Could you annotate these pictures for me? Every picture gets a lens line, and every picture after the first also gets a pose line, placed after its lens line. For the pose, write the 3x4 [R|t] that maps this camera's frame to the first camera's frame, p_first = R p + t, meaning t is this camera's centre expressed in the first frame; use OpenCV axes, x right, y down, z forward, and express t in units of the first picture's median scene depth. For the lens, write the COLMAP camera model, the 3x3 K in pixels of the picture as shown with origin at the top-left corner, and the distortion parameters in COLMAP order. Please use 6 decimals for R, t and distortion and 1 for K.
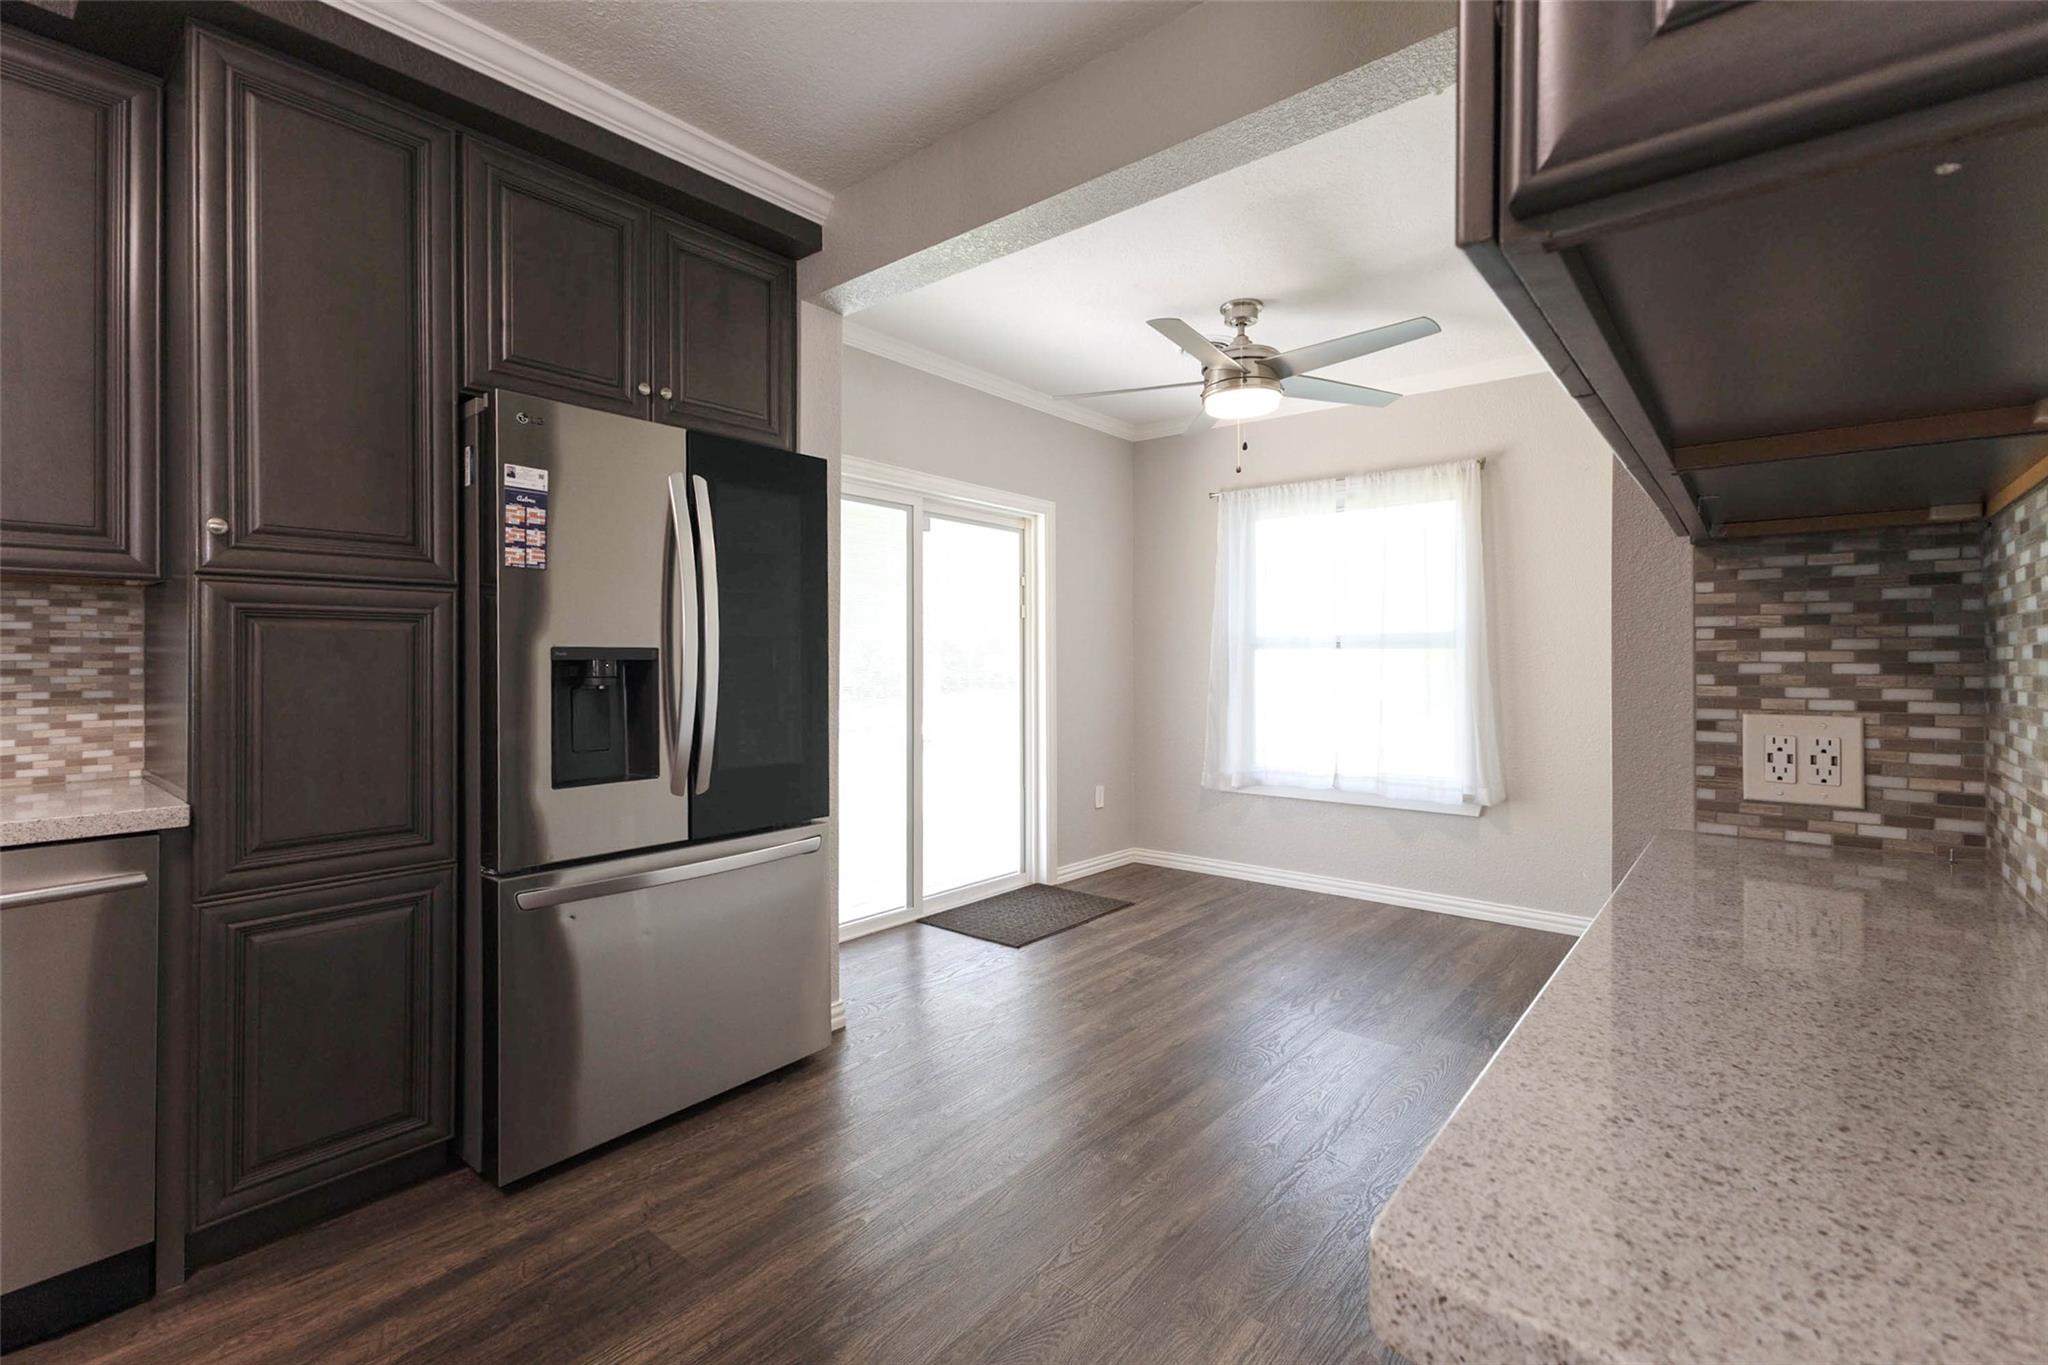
lens RADIAL K [[906.1, 0, 1031.4], [0, 906.1, 660.1], [0, 0, 1]] dist [0.015866, -0.000320]
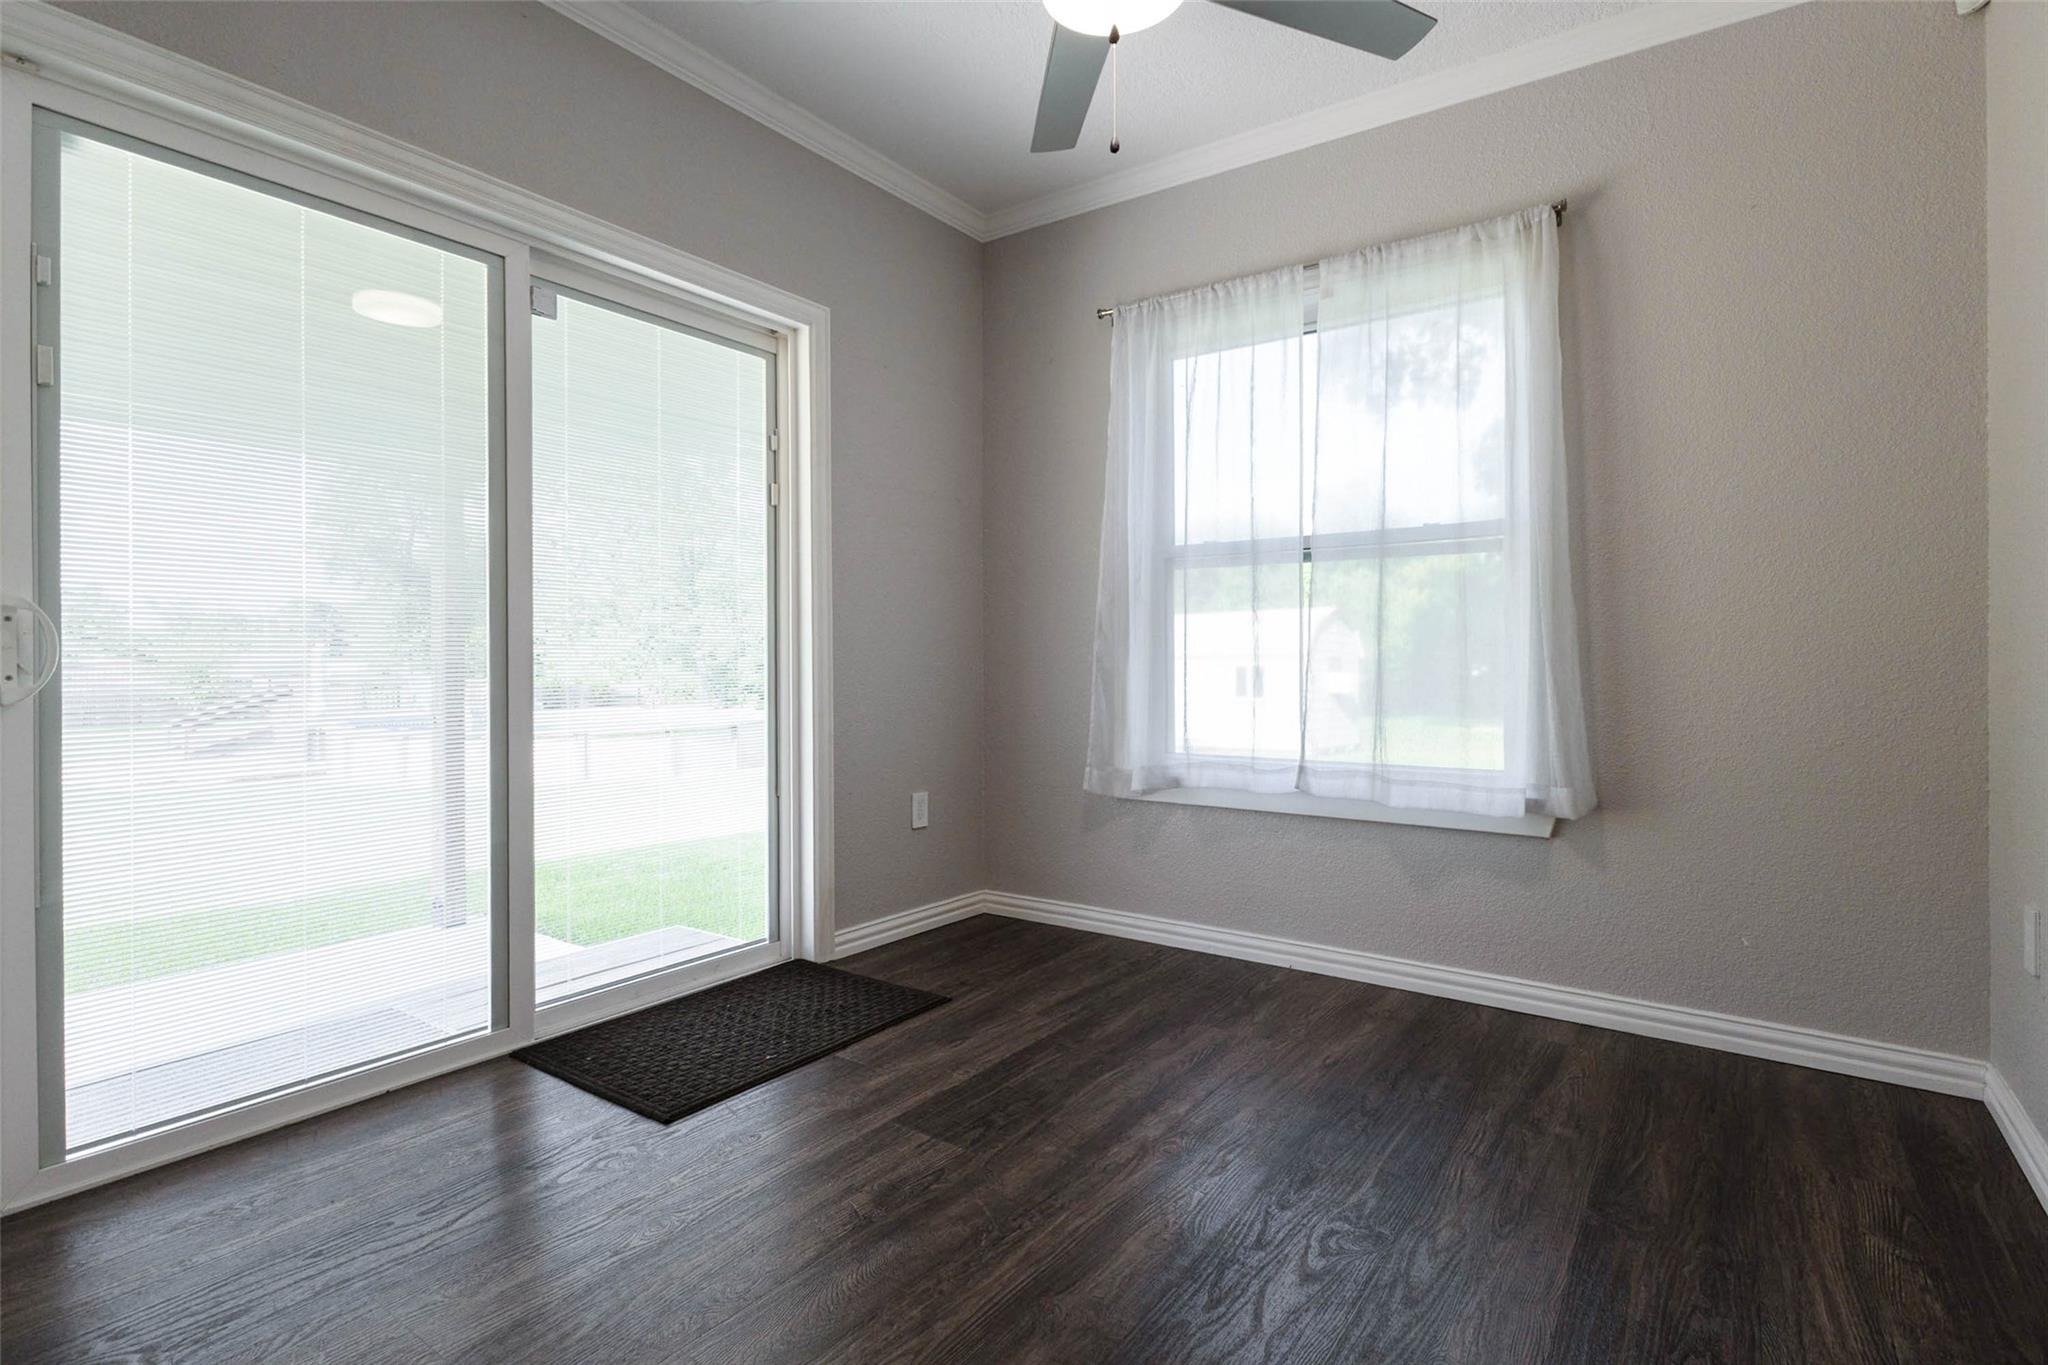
lens RADIAL K [[960.0, 0, 1024.0], [0, 960.0, 682.5], [0, 0, 1]] dist [0.010387, -0.000035]
pose [[0.998680, -0.005119, 0.051099, 0.131735], [0.003991, 0.999747, 0.022155, 0.059857], [-0.051199, -0.021922, 0.998448, 0.414022]]
